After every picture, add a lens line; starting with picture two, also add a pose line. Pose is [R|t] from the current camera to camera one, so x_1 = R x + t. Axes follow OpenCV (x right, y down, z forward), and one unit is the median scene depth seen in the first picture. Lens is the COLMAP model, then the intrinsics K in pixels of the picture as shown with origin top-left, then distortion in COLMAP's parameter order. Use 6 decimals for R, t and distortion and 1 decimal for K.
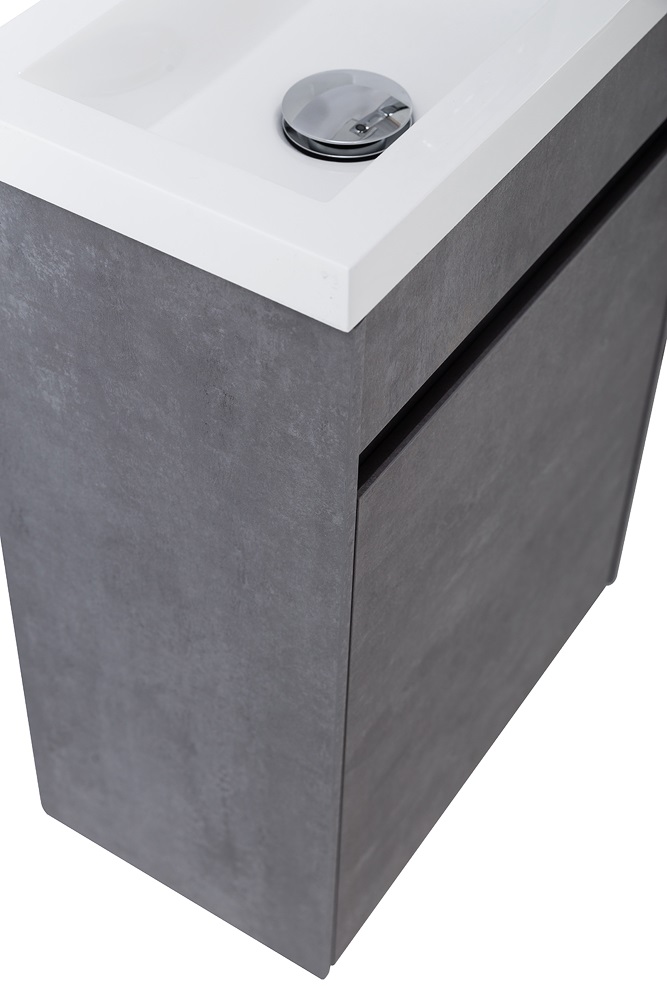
lens RADIAL K [[1814.0, 0, 333.5], [0, 1814.0, 500.0], [0, 0, 1]] dist [0.007934, -0.046535]
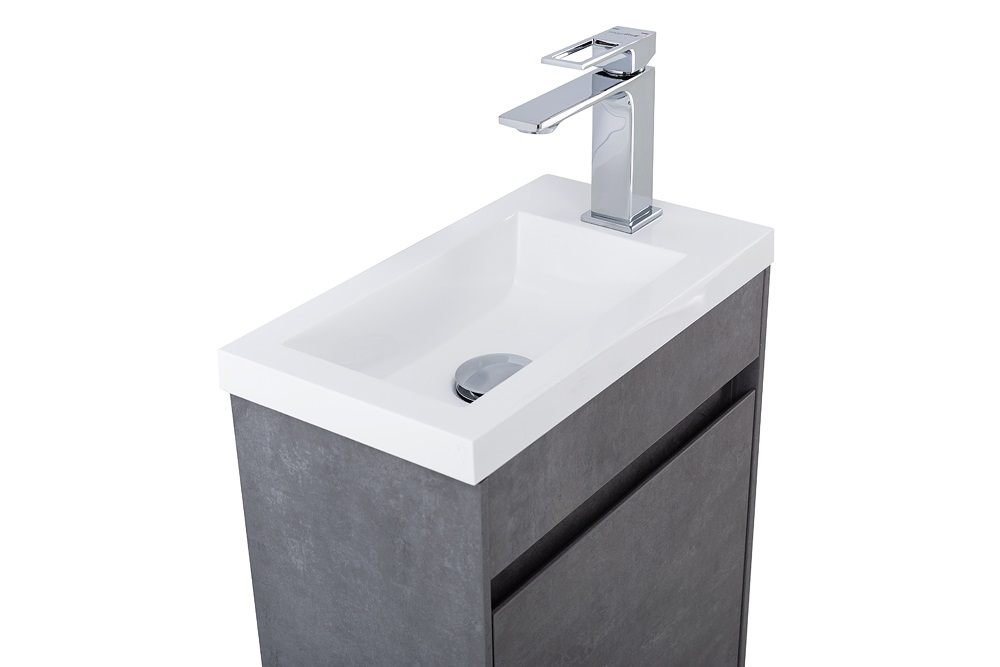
lens RADIAL K [[1553.6, 0, 500.5], [0, 1553.6, 354.8], [0, 0, 1]] dist [0.010818, -0.012508]
pose [[0.997545, -0.011738, -0.069042, 0.111223], [-0.010339, 0.950370, -0.310950, 0.194994], [0.069266, 0.310900, 0.947915, -0.277450]]
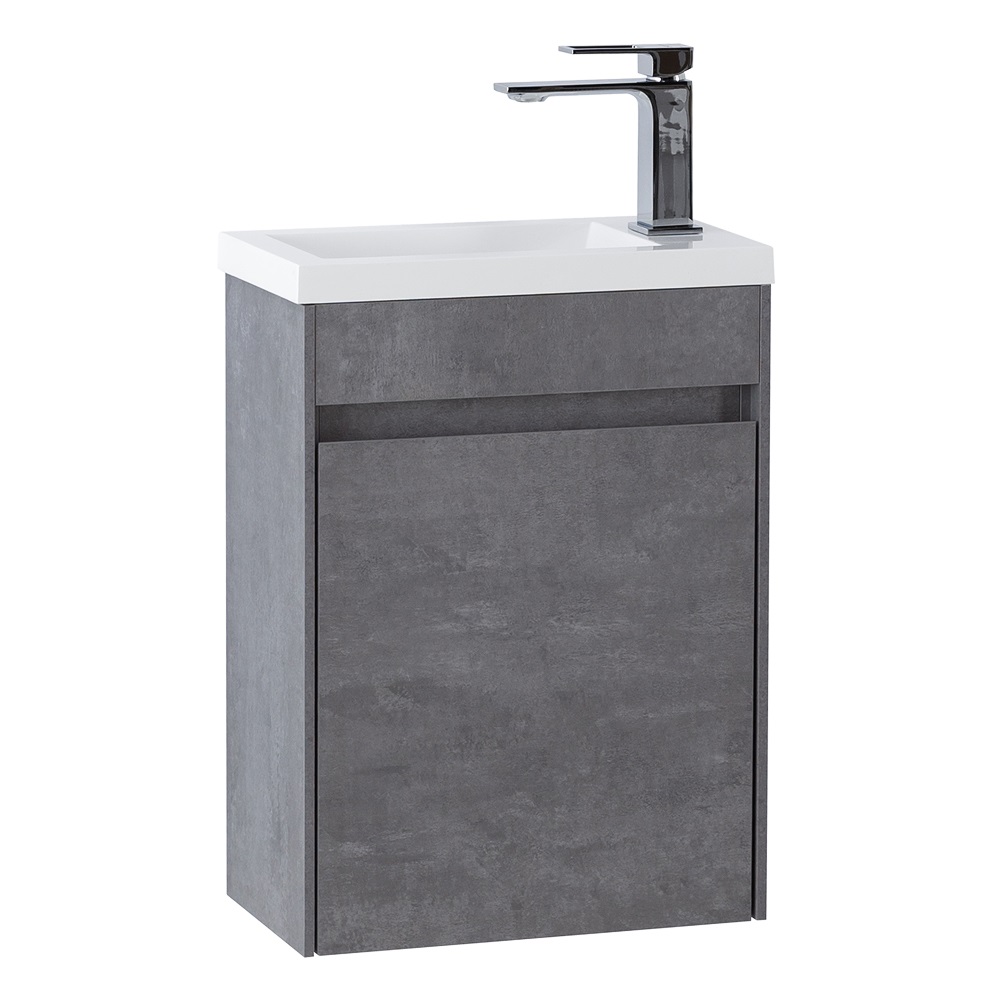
lens RADIAL K [[5941.4, 0, 500.0], [0, 5941.4, 500.0], [0, 0, 1]] dist [0.150134, -2.991865]
pose [[0.789144, 0.082589, -0.608630, 3.711111], [-0.430896, 0.780593, -0.452772, 2.609370], [0.437699, 0.619559, 0.651588, -2.683213]]
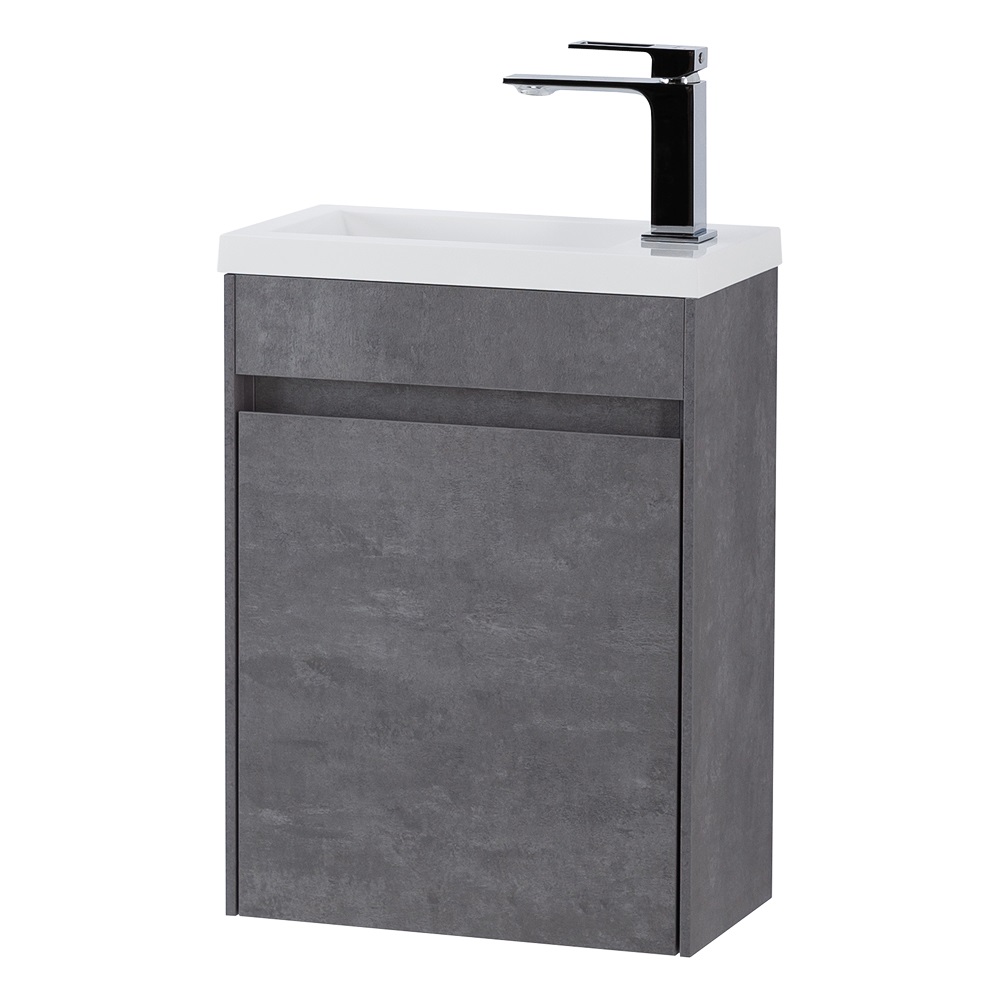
lens RADIAL K [[5941.4, 0, 500.0], [0, 5941.4, 500.0], [0, 0, 1]] dist [0.150134, -2.991865]
pose [[0.224936, 0.143509, -0.963747, 5.800049], [-0.699388, 0.712454, -0.057145, 0.219810], [0.678425, 0.686888, 0.260625, -0.301322]]
